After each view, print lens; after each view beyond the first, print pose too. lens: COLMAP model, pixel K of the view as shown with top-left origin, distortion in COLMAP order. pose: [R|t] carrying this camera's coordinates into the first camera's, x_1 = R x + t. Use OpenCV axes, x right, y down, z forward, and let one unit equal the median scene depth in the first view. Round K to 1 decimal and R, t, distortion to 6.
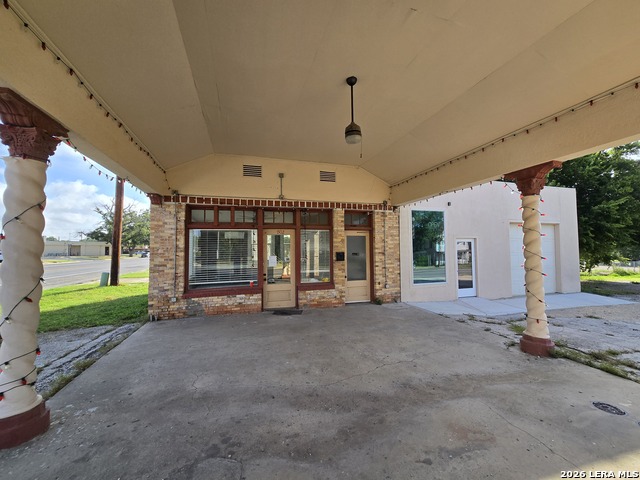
lens RADIAL K [[263.9, 0, 323.8], [0, 263.9, 239.3], [0, 0, 1]] dist [-0.001043, -0.000129]
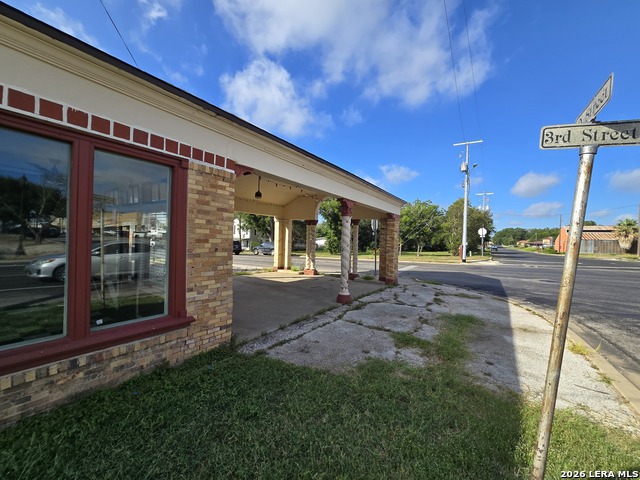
lens RADIAL K [[262.4, 0, 320.0], [0, 262.4, 240.0], [0, 0, 1]] dist [0.011135, 0.000141]
pose [[-0.631949, -0.009635, 0.774950, -1.269382], [-0.061165, 0.997424, -0.037477, 0.041835], [-0.772592, -0.071084, -0.630911, 1.207601]]
